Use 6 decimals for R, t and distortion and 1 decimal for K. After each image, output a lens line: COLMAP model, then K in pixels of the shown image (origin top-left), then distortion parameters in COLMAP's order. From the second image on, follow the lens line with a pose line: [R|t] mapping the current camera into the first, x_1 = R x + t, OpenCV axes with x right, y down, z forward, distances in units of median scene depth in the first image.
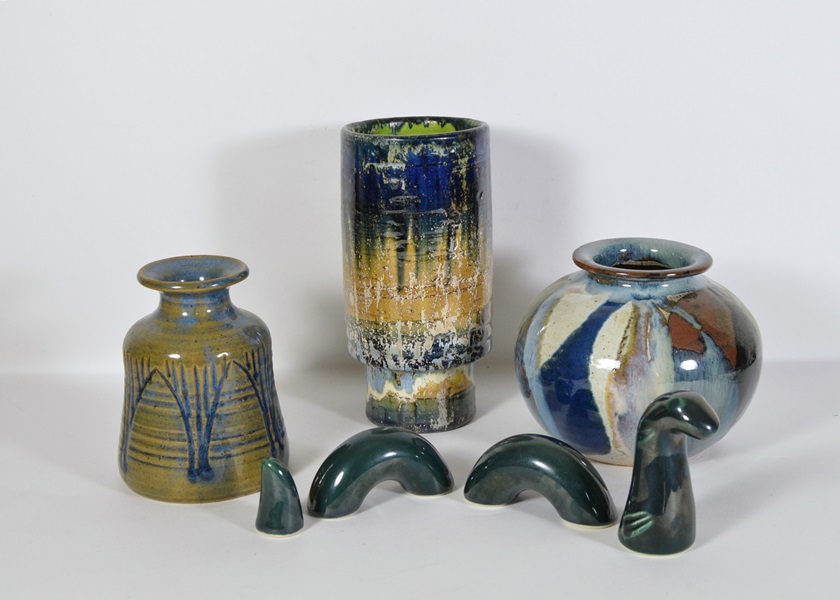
lens RADIAL K [[1401.9, 0, 420.0], [0, 1401.9, 300.0], [0, 0, 1]] dist [0.014944, 0.032586]
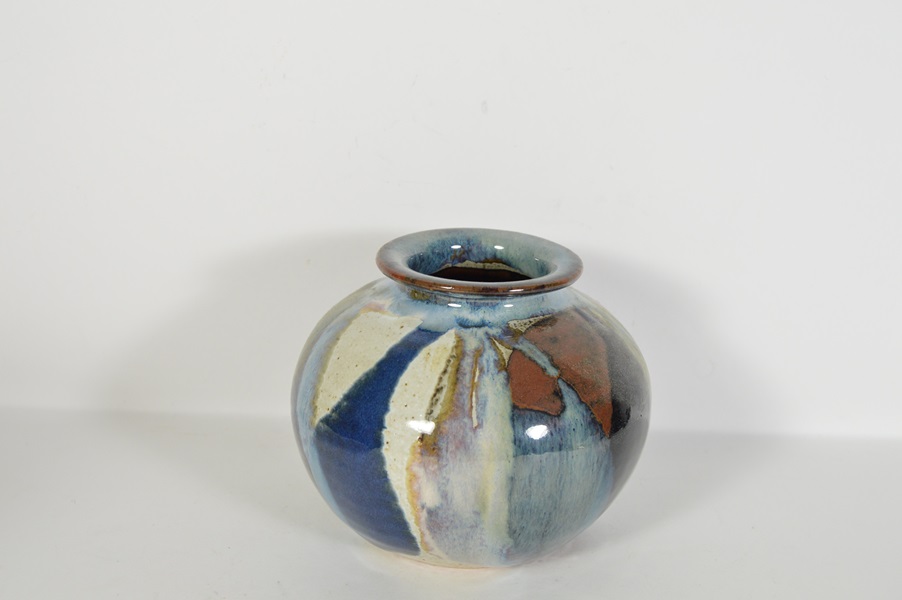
lens RADIAL K [[1156.6, 0, 451.0], [0, 1156.6, 300.0], [0, 0, 1]] dist [-0.013155, -0.004665]
pose [[0.997431, 0.023447, 0.067687, 0.113549], [-0.025764, 0.999104, 0.033576, -0.030827], [-0.066839, -0.035234, 0.997141, 0.471616]]
